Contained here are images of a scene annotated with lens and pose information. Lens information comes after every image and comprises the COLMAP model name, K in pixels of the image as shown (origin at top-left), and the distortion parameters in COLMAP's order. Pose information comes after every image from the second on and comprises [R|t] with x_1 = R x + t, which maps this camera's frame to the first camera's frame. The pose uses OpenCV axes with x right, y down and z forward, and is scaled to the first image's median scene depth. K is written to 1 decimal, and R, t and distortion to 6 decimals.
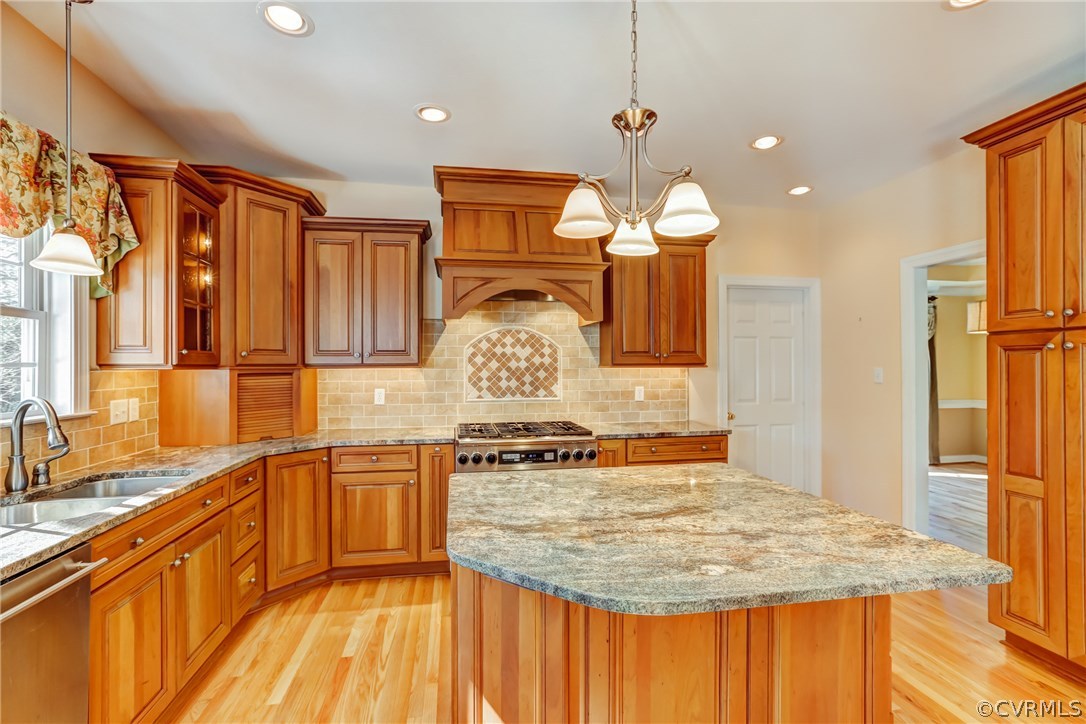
lens RADIAL K [[489.1, 0, 545.5], [0, 489.1, 363.3], [0, 0, 1]] dist [-0.027429, 0.016357]
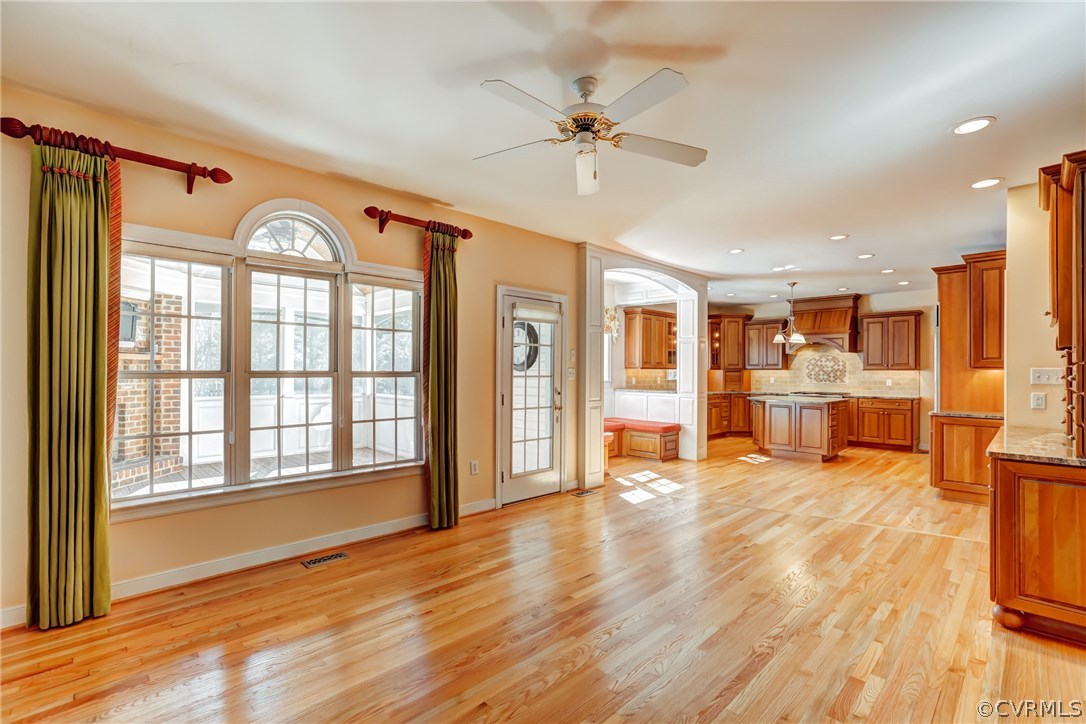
lens RADIAL K [[489.1, 0, 536.3], [0, 489.1, 375.6], [0, 0, 1]] dist [-0.027429, 0.016357]
pose [[0.548613, 0.014482, -0.835951, 1.342594], [-0.003174, 0.999879, 0.015238, 0.002907], [0.836070, -0.005706, 0.548593, -1.781261]]
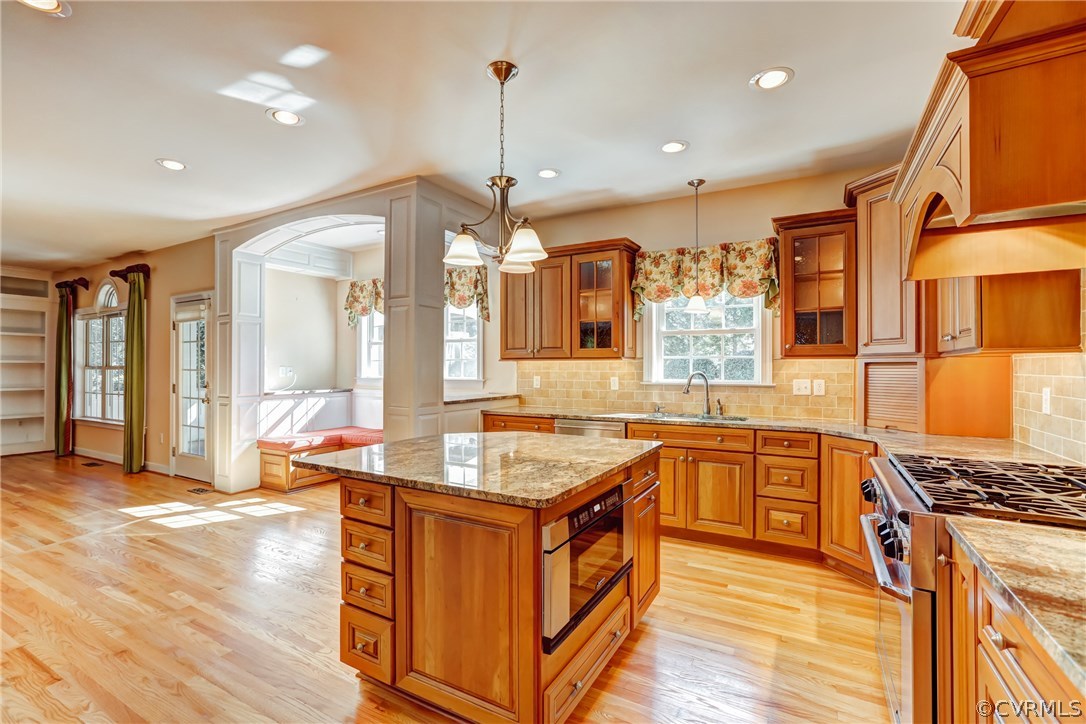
lens RADIAL K [[489.1, 0, 548.2], [0, 489.1, 366.5], [0, 0, 1]] dist [-0.027429, 0.016357]
pose [[-0.639489, 0.003064, -0.768794, 0.583365], [0.005314, 0.999986, -0.000434, 0.023178], [0.768782, -0.004363, -0.639496, 0.994024]]
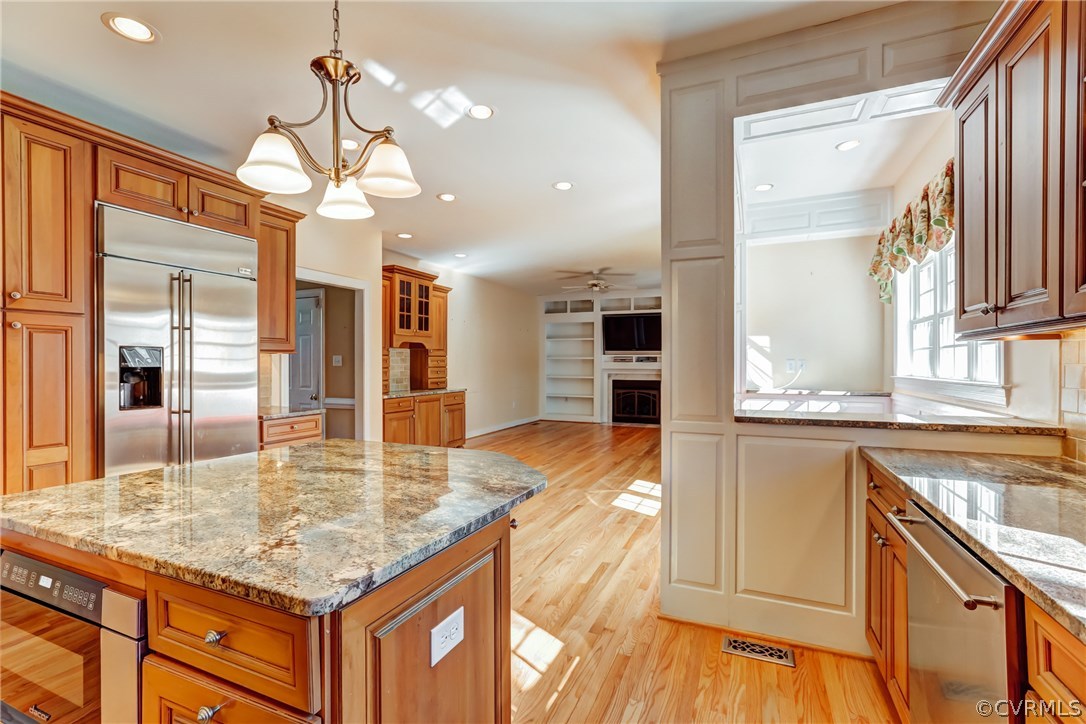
lens RADIAL K [[489.1, 0, 530.9], [0, 489.1, 362.9], [0, 0, 1]] dist [-0.027429, 0.016357]
pose [[-0.813355, 0.004261, 0.581753, -0.322750], [0.000107, 0.999974, -0.007175, 0.036303], [-0.581768, -0.005773, -0.813334, 0.753950]]
